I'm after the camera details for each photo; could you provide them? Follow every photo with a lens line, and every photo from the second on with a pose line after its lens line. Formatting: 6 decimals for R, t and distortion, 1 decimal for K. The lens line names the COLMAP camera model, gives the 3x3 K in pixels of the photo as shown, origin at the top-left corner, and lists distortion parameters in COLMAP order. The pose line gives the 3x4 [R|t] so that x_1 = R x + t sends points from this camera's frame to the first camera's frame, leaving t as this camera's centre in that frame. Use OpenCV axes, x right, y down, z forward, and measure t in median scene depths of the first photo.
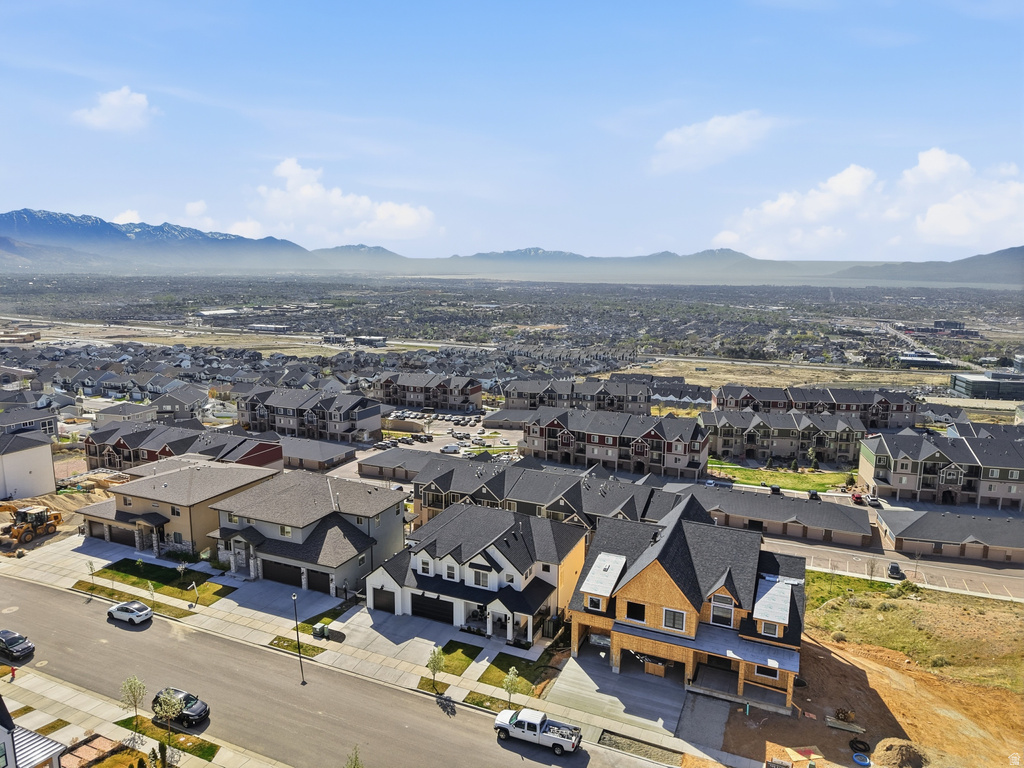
lens RADIAL K [[682.2, 0, 513.4], [0, 682.2, 385.9], [0, 0, 1]] dist [0.064824, -0.081368]
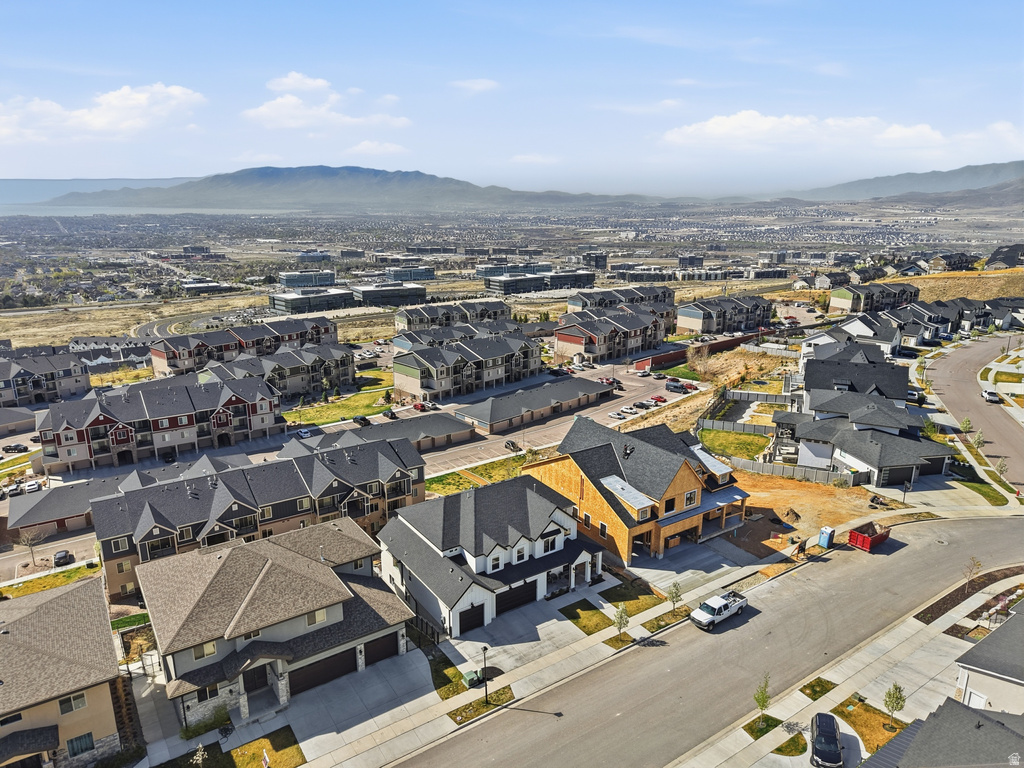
lens RADIAL K [[682.2, 0, 513.4], [0, 682.2, 385.9], [0, 0, 1]] dist [0.064824, -0.081368]
pose [[0.529315, -0.231151, 0.816330, -0.391073], [0.146758, 0.972612, 0.180245, -0.066063], [-0.835636, 0.024396, 0.548742, 0.214865]]
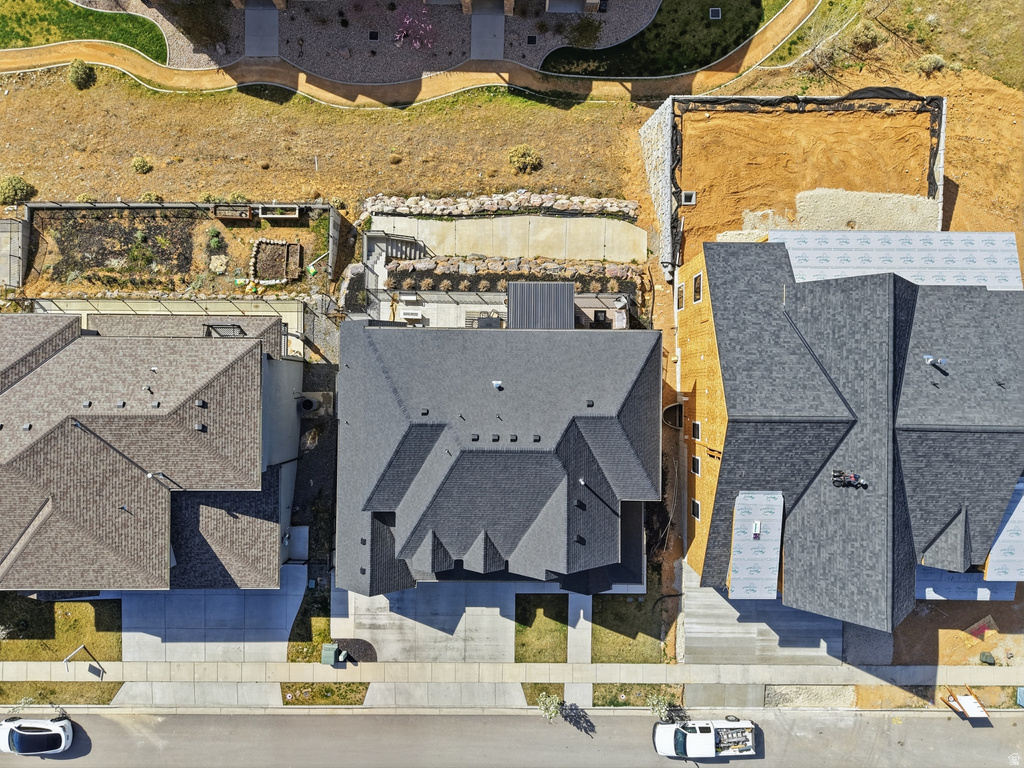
lens RADIAL K [[682.2, 0, 513.4], [0, 682.2, 385.9], [0, 0, 1]] dist [0.064824, -0.081368]
pose [[0.919519, -0.393044, -0.000889, -0.004171], [0.067567, 0.155844, 0.985468, -0.157255], [-0.387193, -0.906217, 0.169858, 0.475318]]
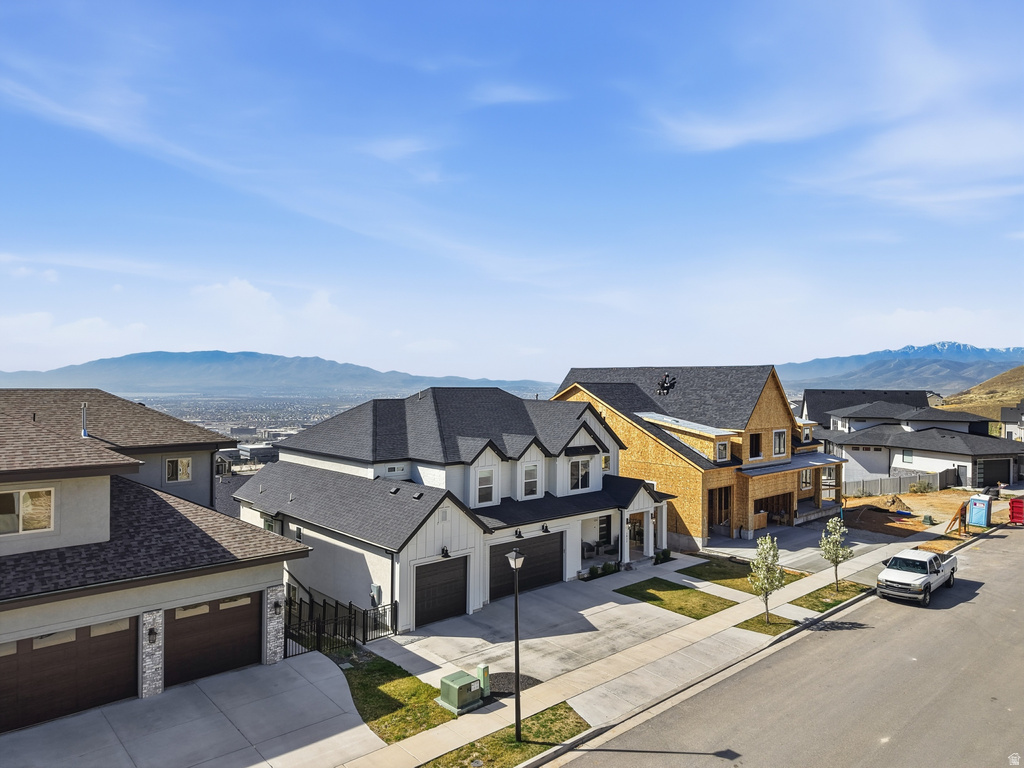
lens RADIAL K [[682.2, 0, 513.4], [0, 682.2, 385.9], [0, 0, 1]] dist [0.064824, -0.081368]
pose [[0.399759, -0.006718, 0.916596, -0.253131], [0.152748, 0.986479, -0.059388, 0.107051], [-0.903803, 0.163749, 0.395380, 0.373586]]
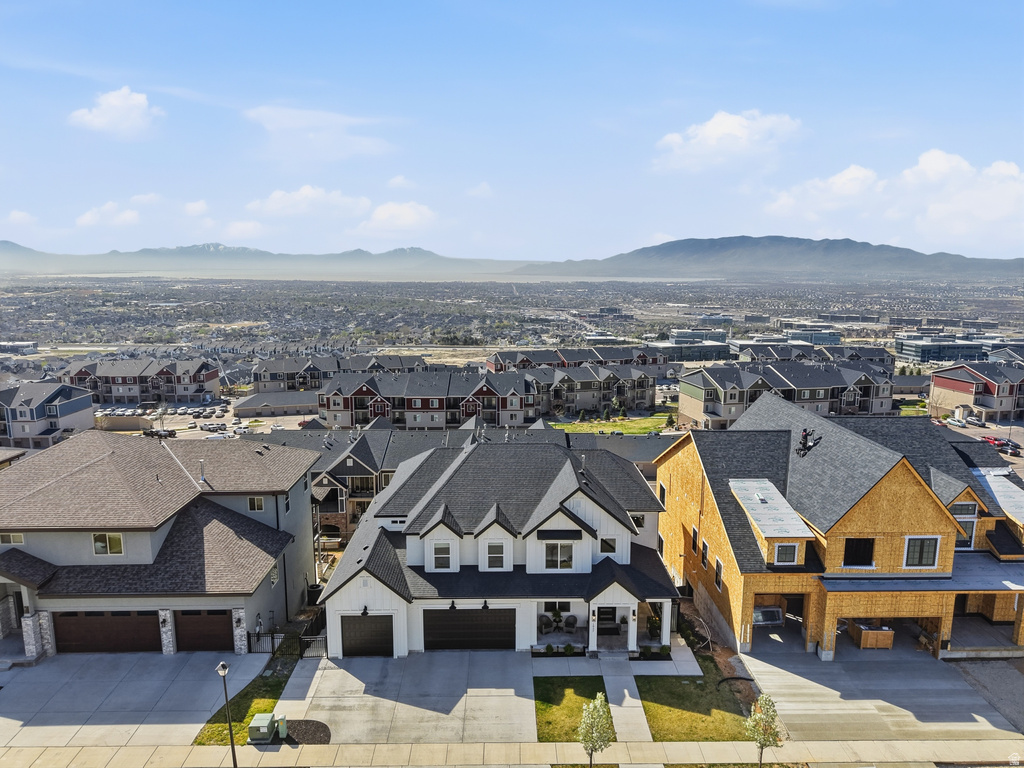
lens RADIAL K [[682.2, 0, 513.4], [0, 682.2, 385.9], [0, 0, 1]] dist [0.064824, -0.081368]
pose [[0.906880, -0.077992, 0.414109, -0.136864], [0.077144, 0.996843, 0.018800, 0.058740], [-0.414268, 0.014897, 0.910033, 0.228496]]
